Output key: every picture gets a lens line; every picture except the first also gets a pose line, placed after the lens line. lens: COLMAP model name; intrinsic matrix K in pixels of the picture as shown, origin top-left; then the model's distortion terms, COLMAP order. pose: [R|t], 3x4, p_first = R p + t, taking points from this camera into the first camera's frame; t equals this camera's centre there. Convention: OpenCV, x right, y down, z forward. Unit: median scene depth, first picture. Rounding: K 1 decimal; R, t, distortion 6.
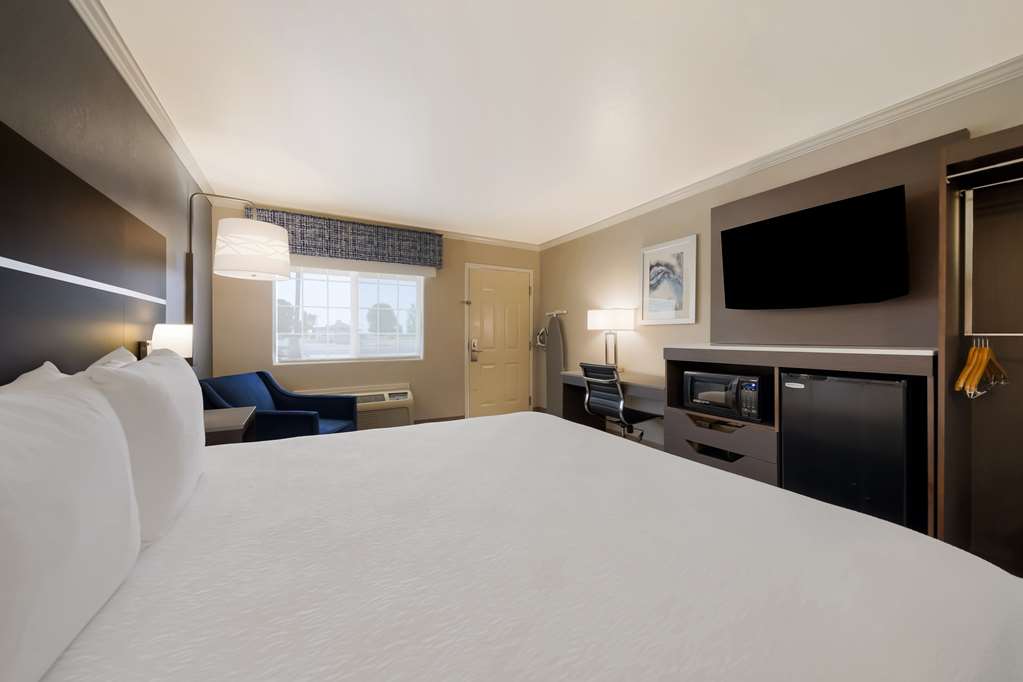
lens RADIAL K [[366.5, 0, 512.9], [0, 366.5, 336.3], [0, 0, 1]] dist [0.015841, 0.000072]
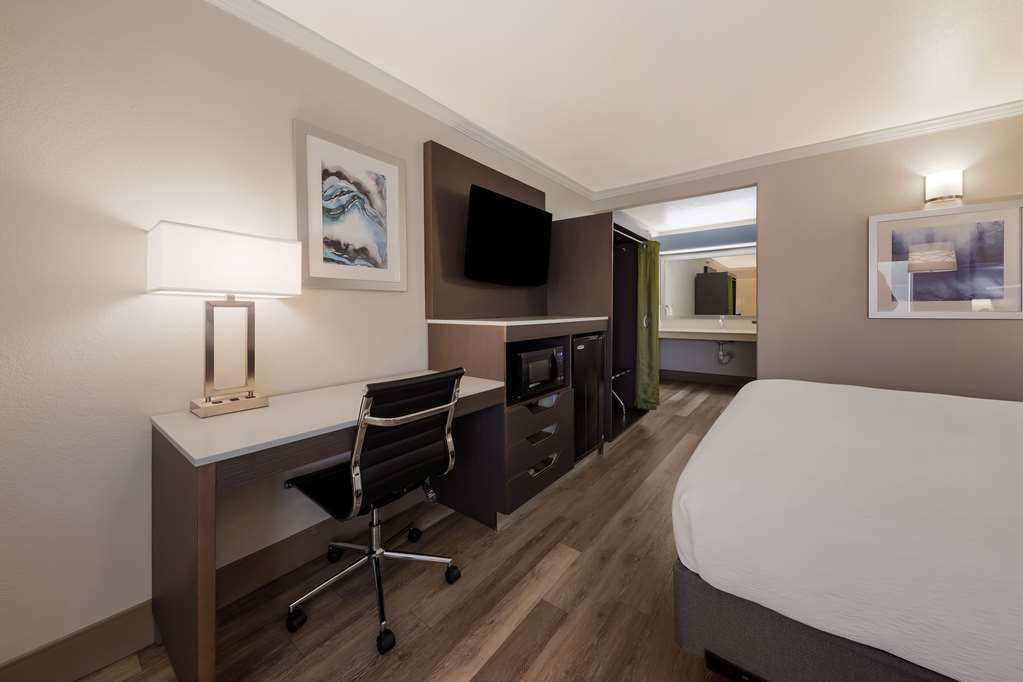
lens RADIAL K [[369.8, 0, 508.2], [0, 369.8, 309.9], [0, 0, 1]] dist [0.000512, 0.000015]
pose [[-0.386768, 0.001830, 0.922175, -0.301047], [0.006592, 0.999978, 0.000780, -0.000613], [-0.922153, 0.006380, -0.386772, 1.567726]]
